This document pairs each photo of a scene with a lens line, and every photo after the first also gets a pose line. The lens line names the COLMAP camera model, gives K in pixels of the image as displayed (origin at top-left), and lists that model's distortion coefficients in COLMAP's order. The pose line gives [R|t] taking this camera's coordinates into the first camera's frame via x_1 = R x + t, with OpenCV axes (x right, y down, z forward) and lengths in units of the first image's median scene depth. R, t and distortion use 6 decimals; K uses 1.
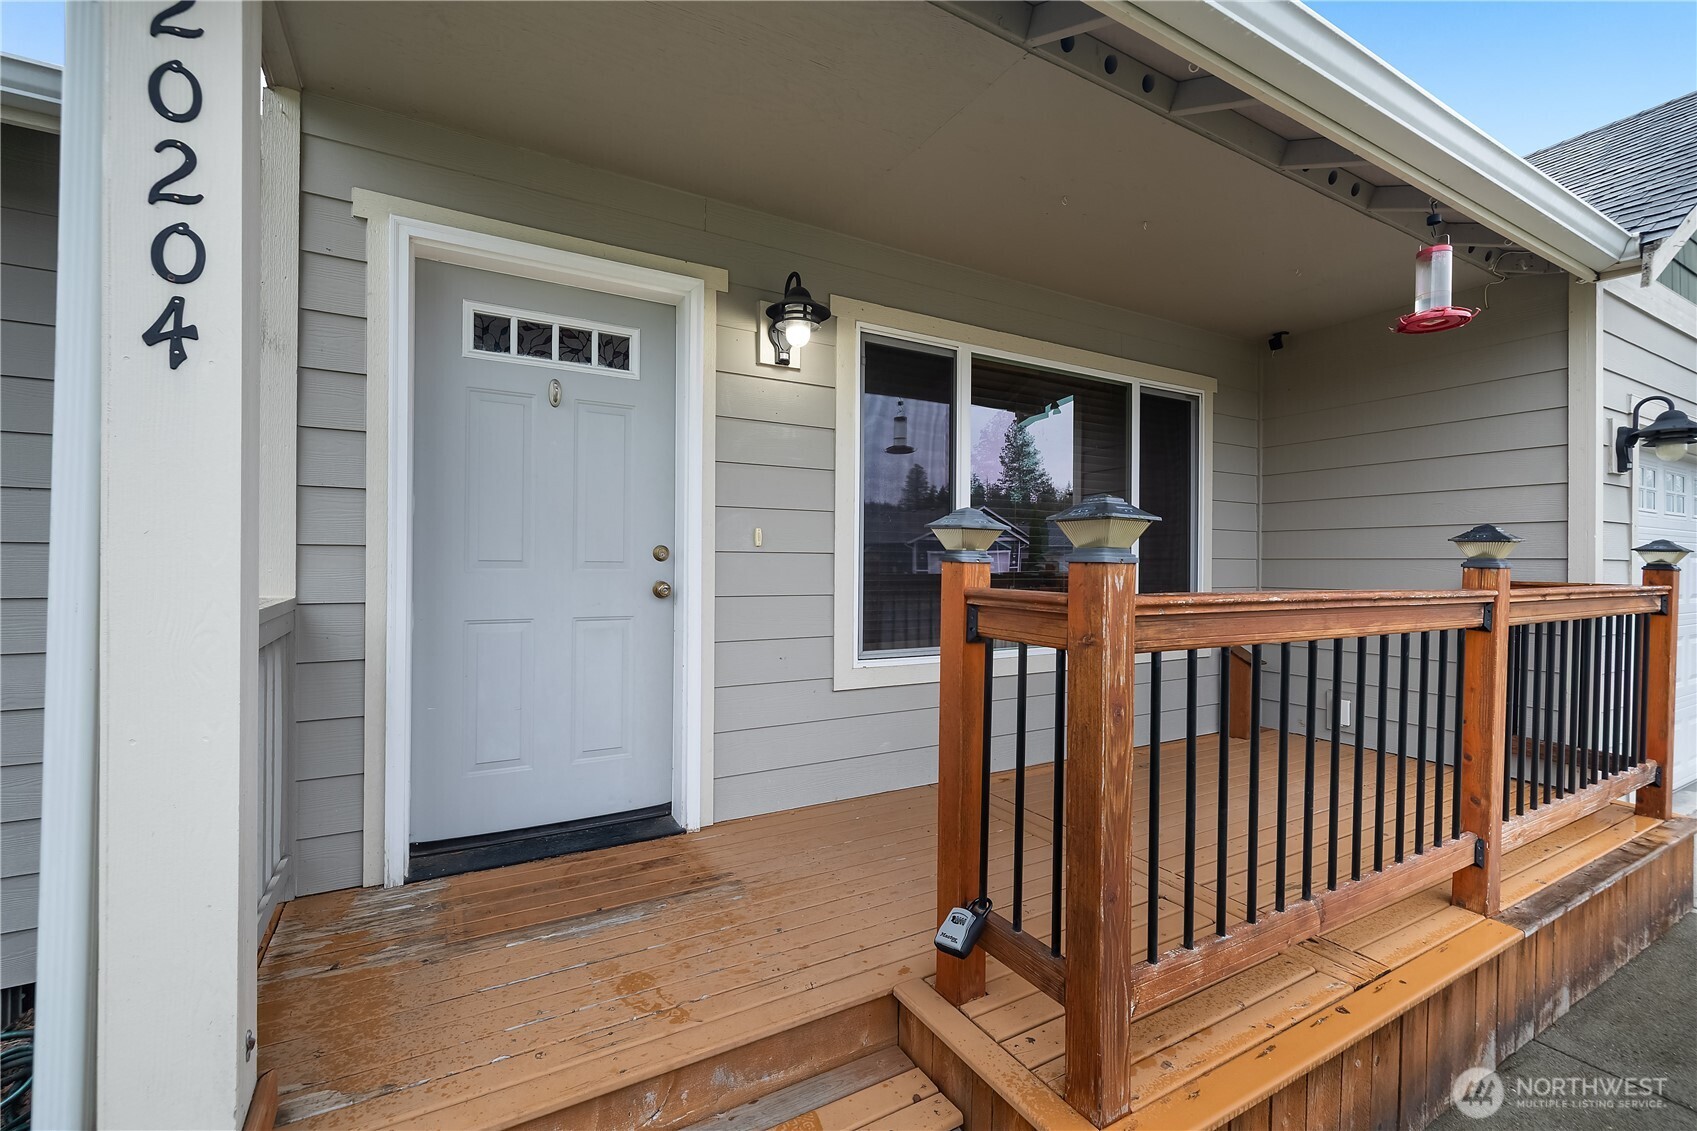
lens RADIAL K [[727.8, 0, 844.4], [0, 727.8, 571.8], [0, 0, 1]] dist [0.001270, -0.000918]
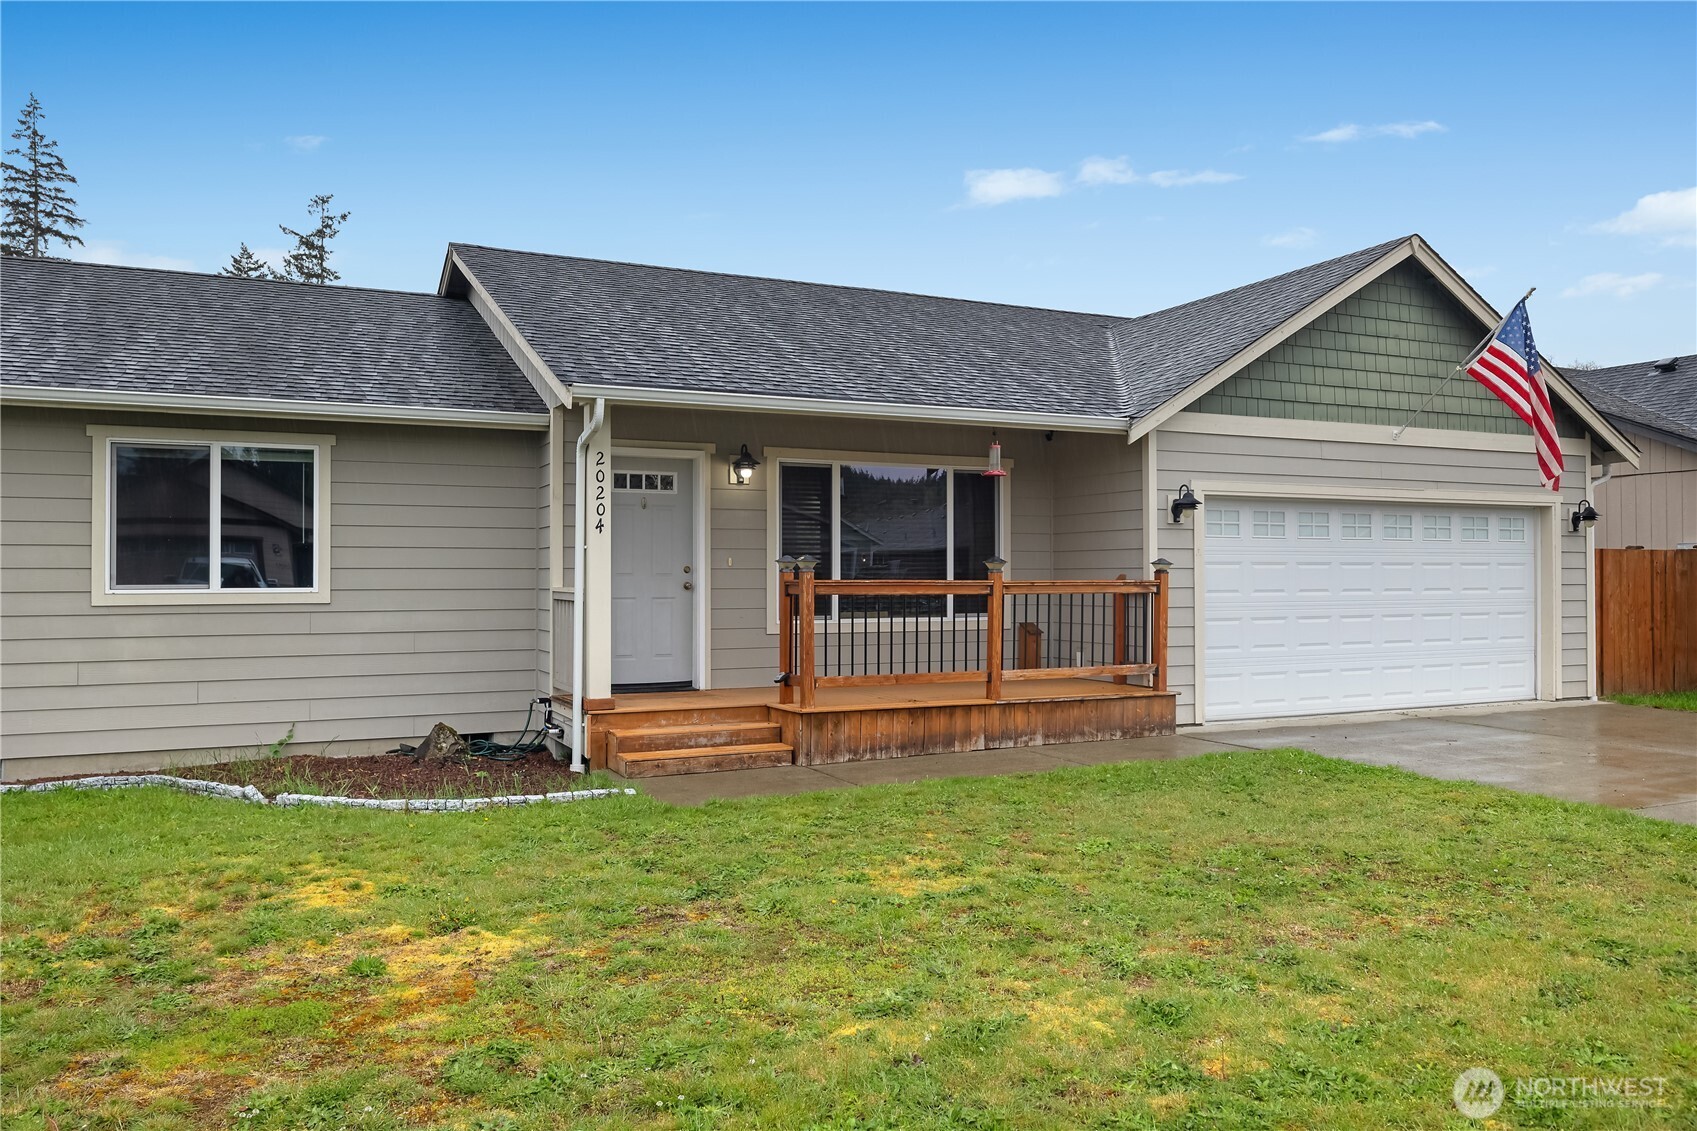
lens RADIAL K [[1254.2, 0, 854.7], [0, 1254.2, 565.1], [0, 0, 1]] dist [-0.009242, 0.002920]
pose [[0.998289, -0.010372, -0.057547, 0.495412], [0.009063, 0.999695, -0.022959, 0.054547], [0.057767, 0.022398, 0.998079, -2.877253]]
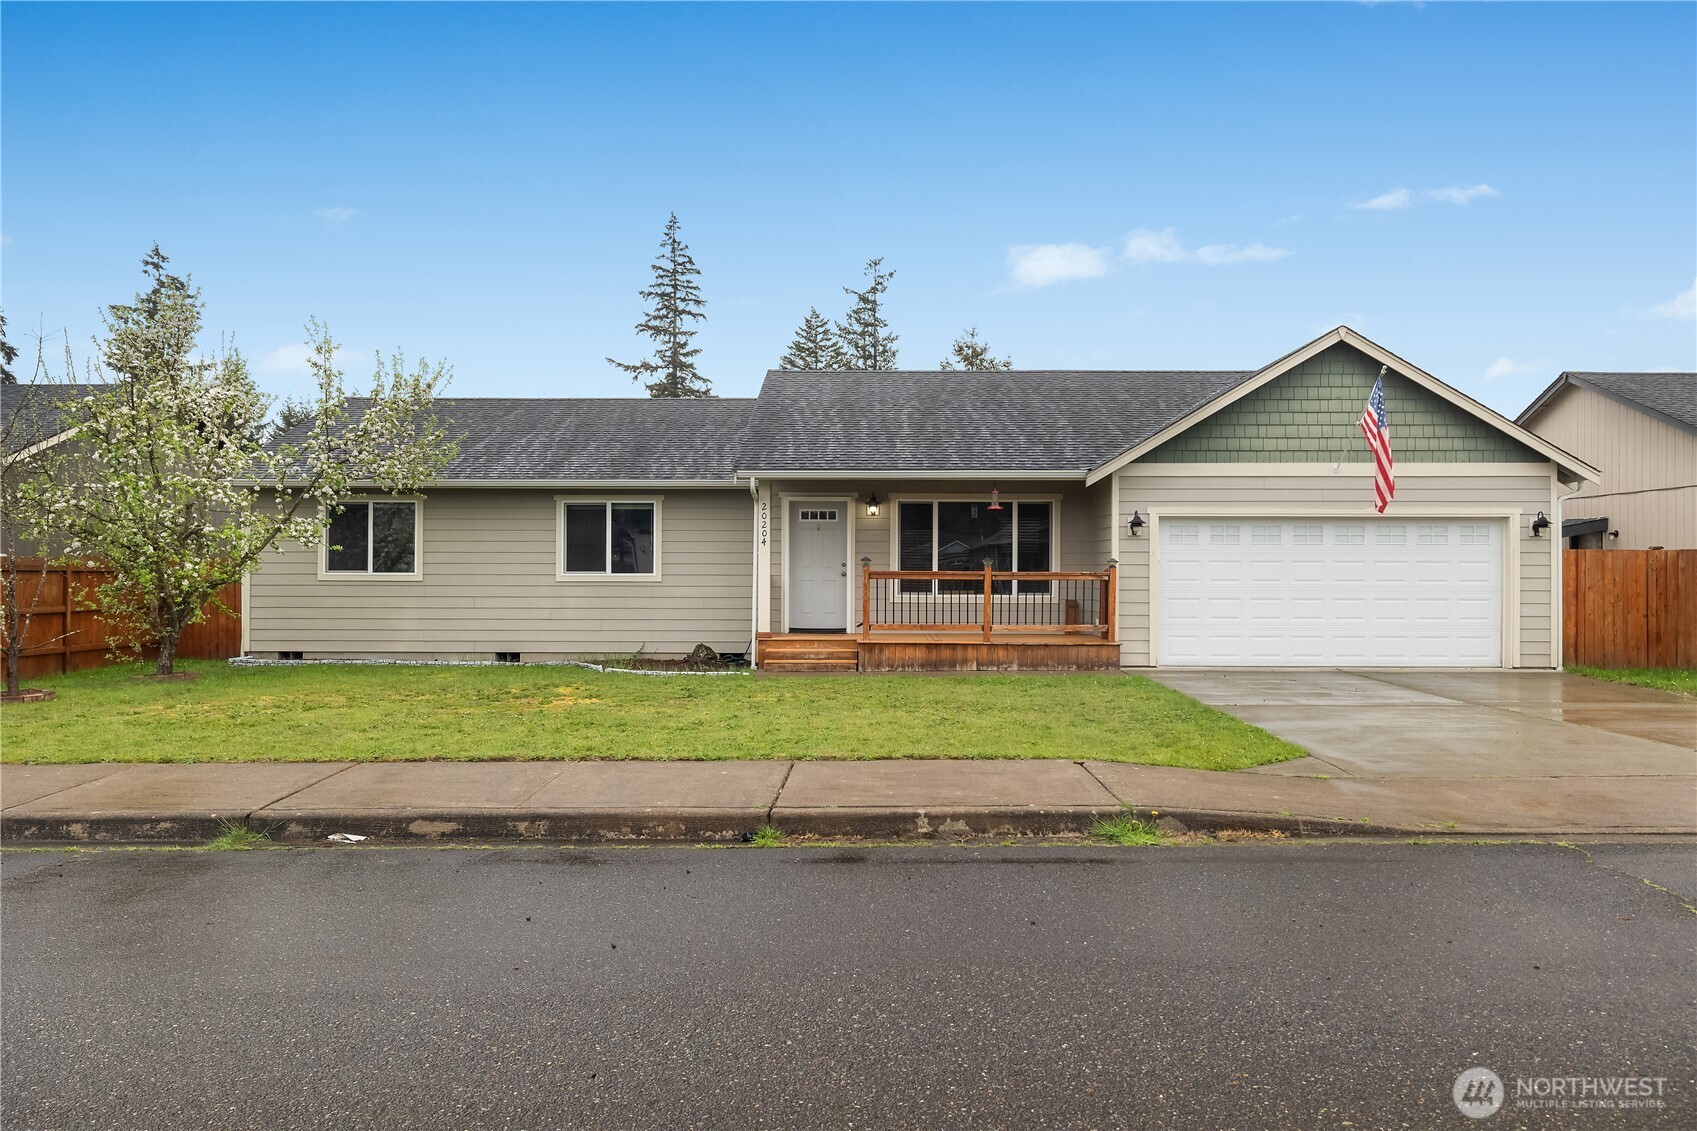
lens RADIAL K [[1172.4, 0, 849.4], [0, 1172.4, 572.6], [0, 0, 1]] dist [-0.025453, -0.001183]
pose [[0.870166, -0.004371, -0.492739, 2.940788], [-0.002026, 0.999920, -0.012449, 0.097242], [0.492754, 0.011831, 0.870088, -4.564943]]
